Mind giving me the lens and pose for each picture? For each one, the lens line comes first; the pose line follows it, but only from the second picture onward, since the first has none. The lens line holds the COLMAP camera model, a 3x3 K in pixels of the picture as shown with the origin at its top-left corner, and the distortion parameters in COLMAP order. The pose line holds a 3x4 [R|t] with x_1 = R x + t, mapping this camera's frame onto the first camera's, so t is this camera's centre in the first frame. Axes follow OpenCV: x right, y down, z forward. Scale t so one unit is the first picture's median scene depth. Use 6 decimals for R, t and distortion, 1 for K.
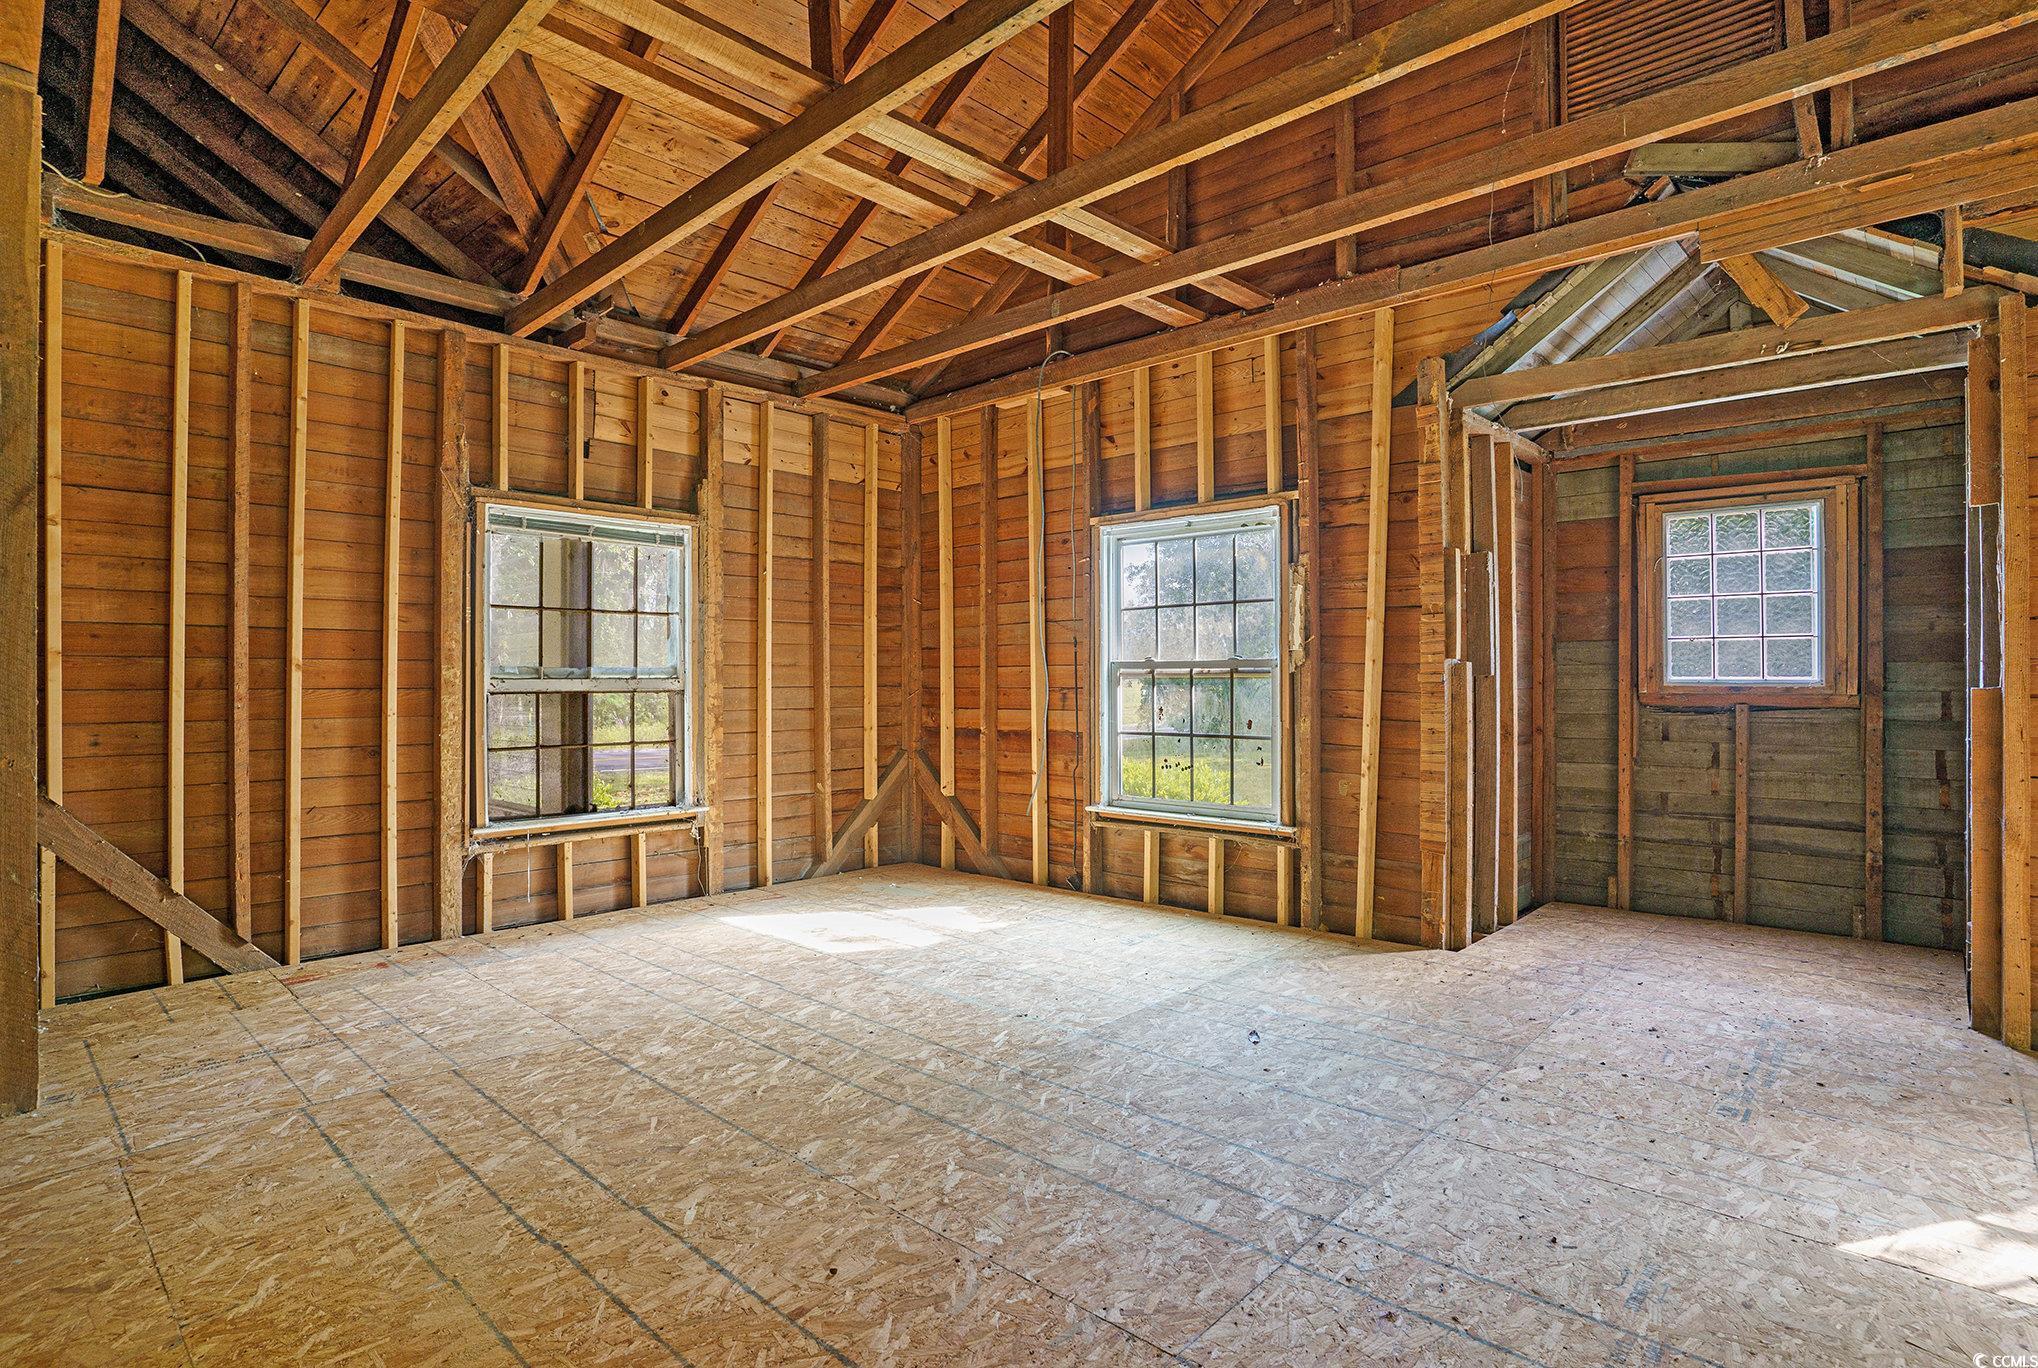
lens RADIAL K [[1031.1, 0, 1016.0], [0, 1031.1, 671.7], [0, 0, 1]] dist [-0.089068, 0.037010]
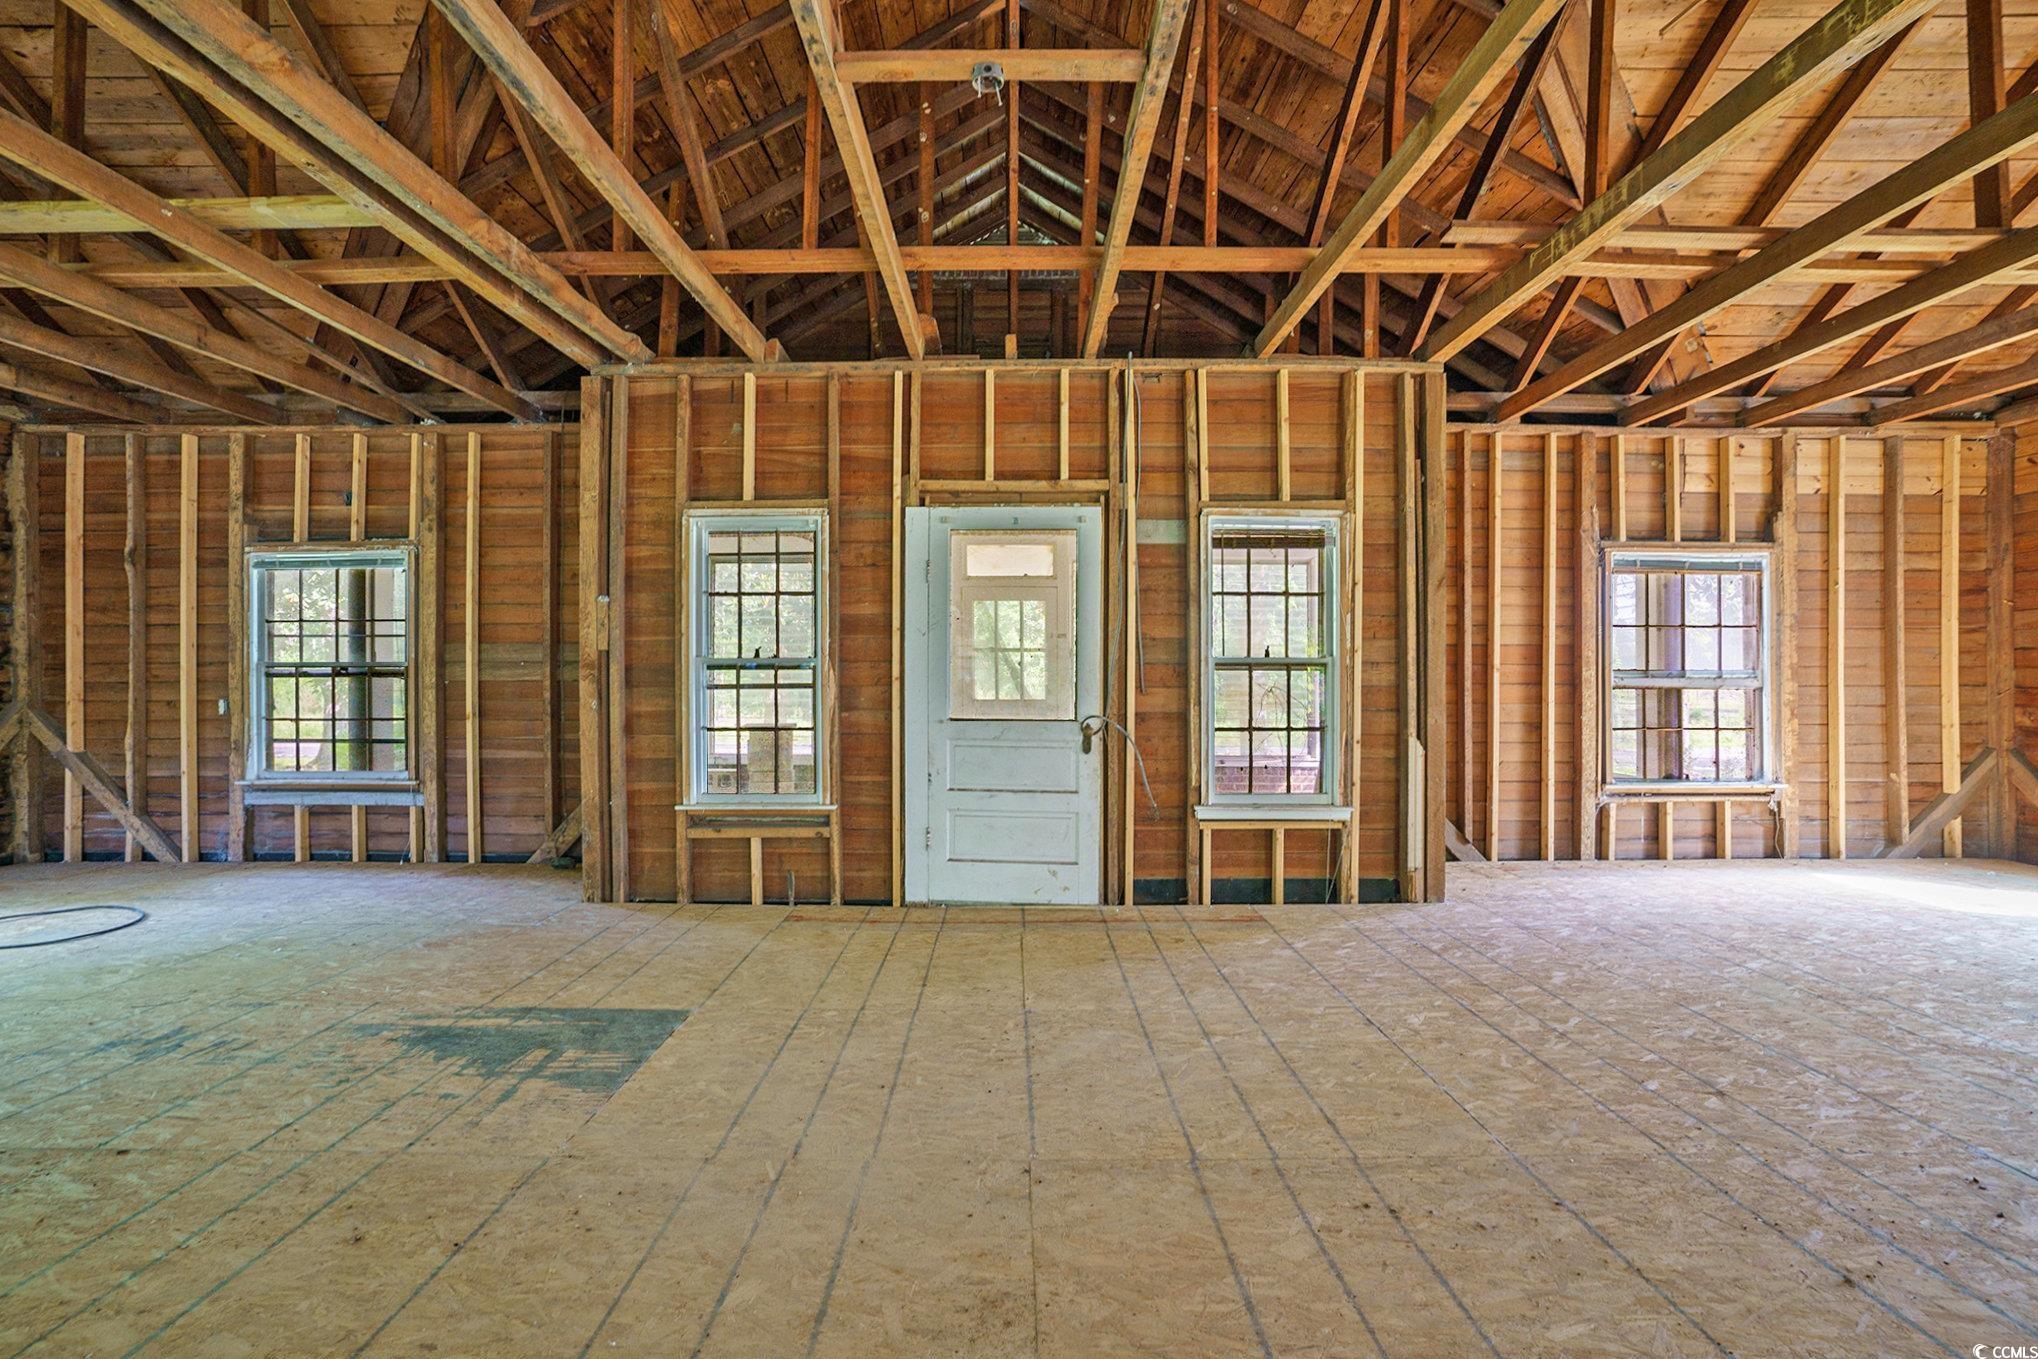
lens RADIAL K [[1019.5, 0, 1003.1], [0, 1019.5, 678.4], [0, 0, 1]] dist [-0.075194, 0.036095]
pose [[0.676670, -0.000470, -0.736286, -0.076201], [0.002681, 0.999995, 0.001826, 0.002825], [0.736281, -0.003210, 0.676668, -0.501004]]
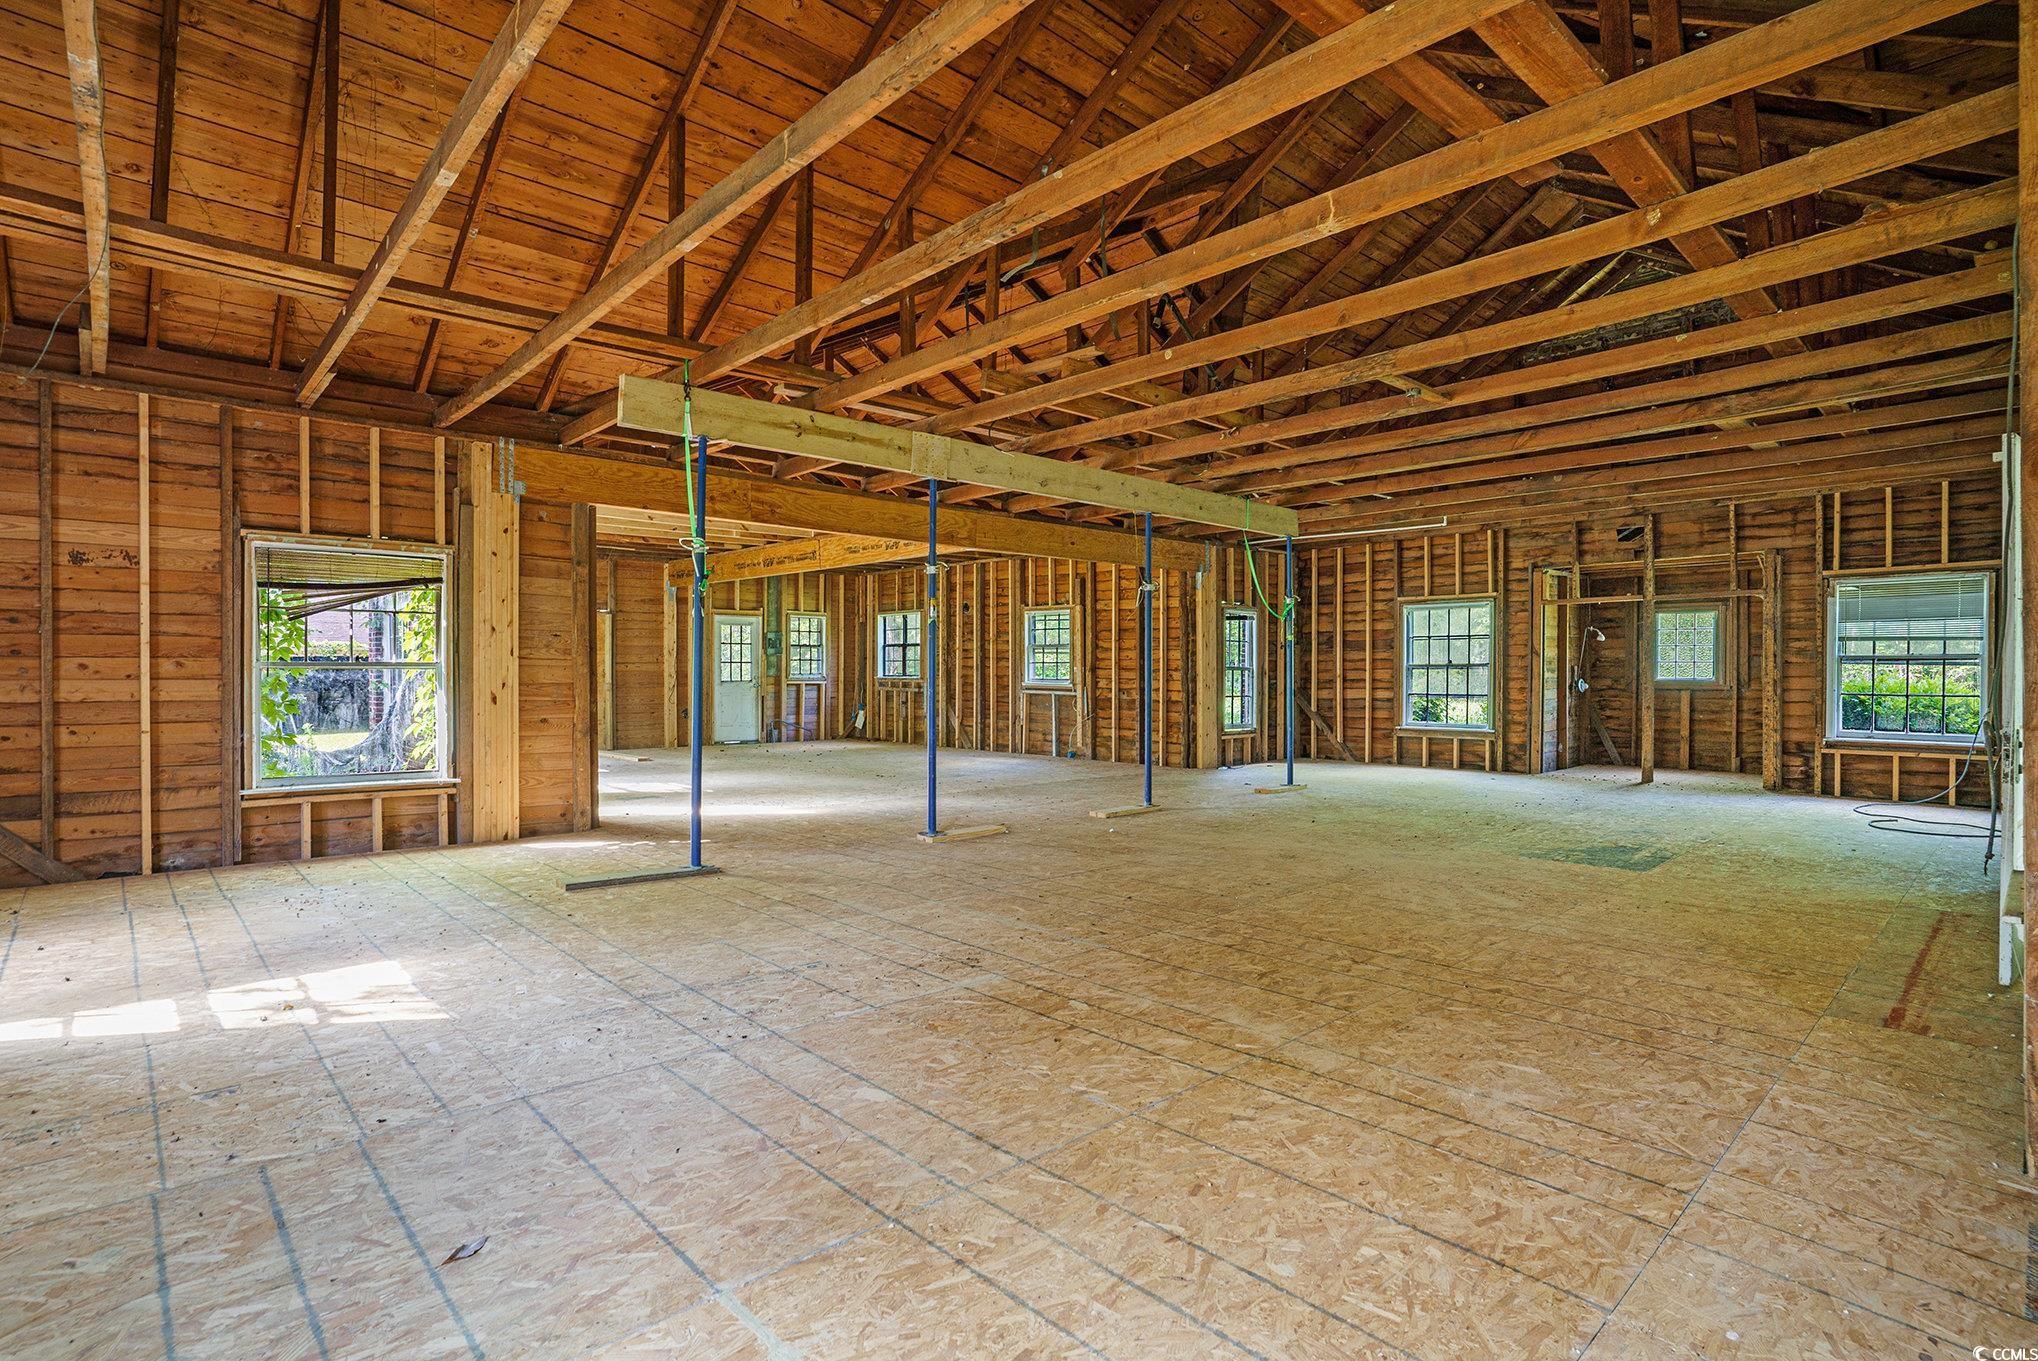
lens RADIAL K [[1022.2, 0, 1019.8], [0, 1022.2, 696.1], [0, 0, 1]] dist [-0.070370, 0.020390]
pose [[-0.996465, 0.003552, 0.083937, -0.105976], [0.005318, 0.999769, 0.020825, 0.004953], [-0.083844, 0.021198, -0.996253, 1.012281]]
